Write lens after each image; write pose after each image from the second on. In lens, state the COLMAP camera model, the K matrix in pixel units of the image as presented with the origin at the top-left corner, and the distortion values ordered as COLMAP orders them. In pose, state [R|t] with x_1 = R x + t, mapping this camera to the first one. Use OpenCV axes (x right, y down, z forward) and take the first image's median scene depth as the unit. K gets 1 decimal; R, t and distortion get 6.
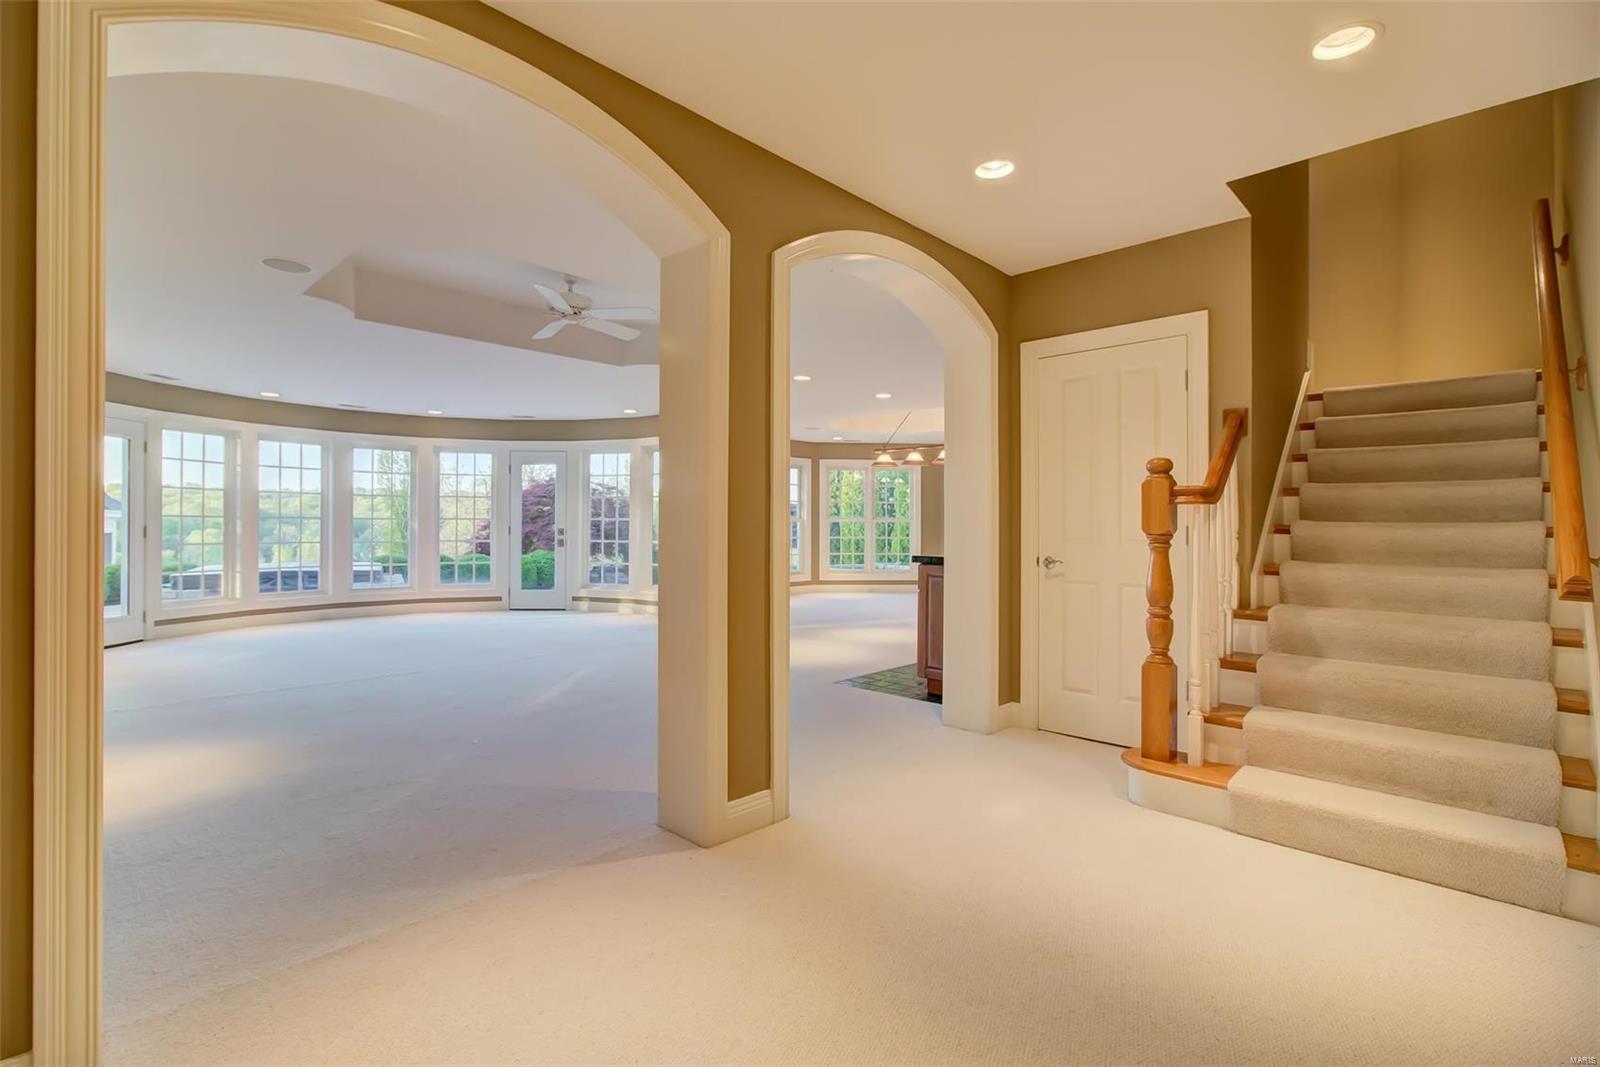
lens RADIAL K [[747.8, 0, 793.7], [0, 747.8, 530.2], [0, 0, 1]] dist [0.027238, 0.002270]
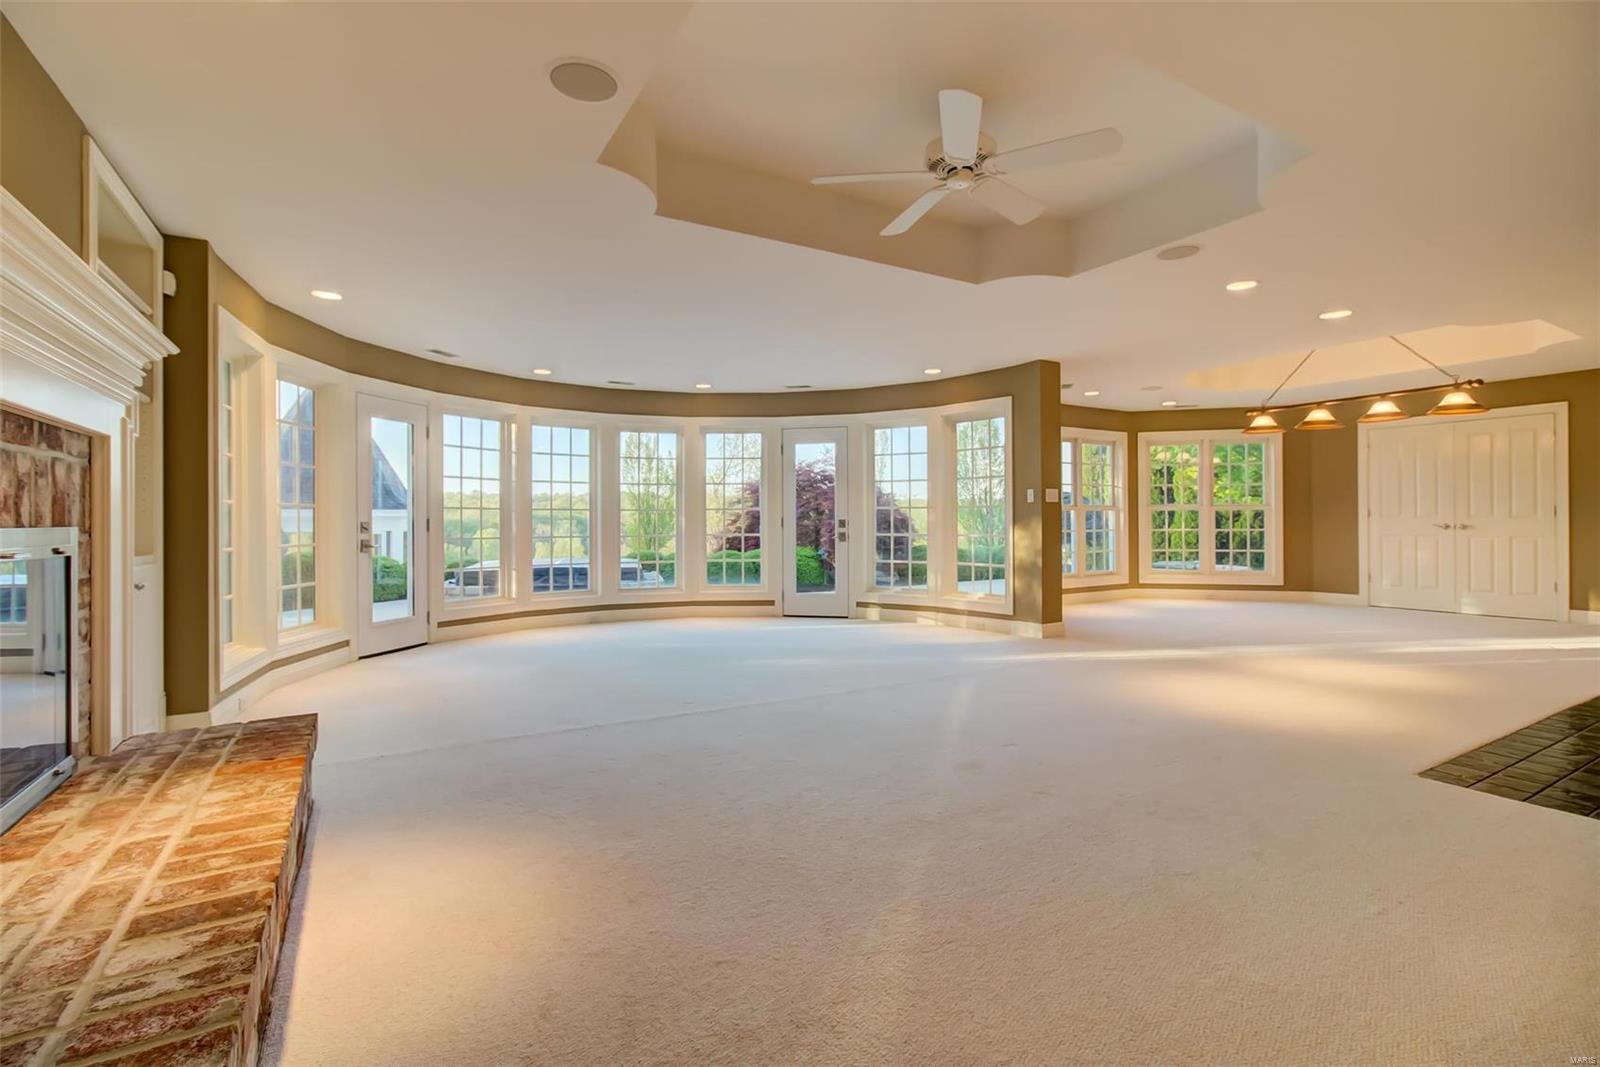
lens RADIAL K [[747.8, 0, 800.6], [0, 747.8, 528.1], [0, 0, 1]] dist [0.027238, 0.002270]
pose [[0.965588, -0.005548, -0.260019, -0.142564], [0.006207, 0.999979, 0.001710, 0.005642], [0.260004, -0.003265, 0.965602, 0.190225]]
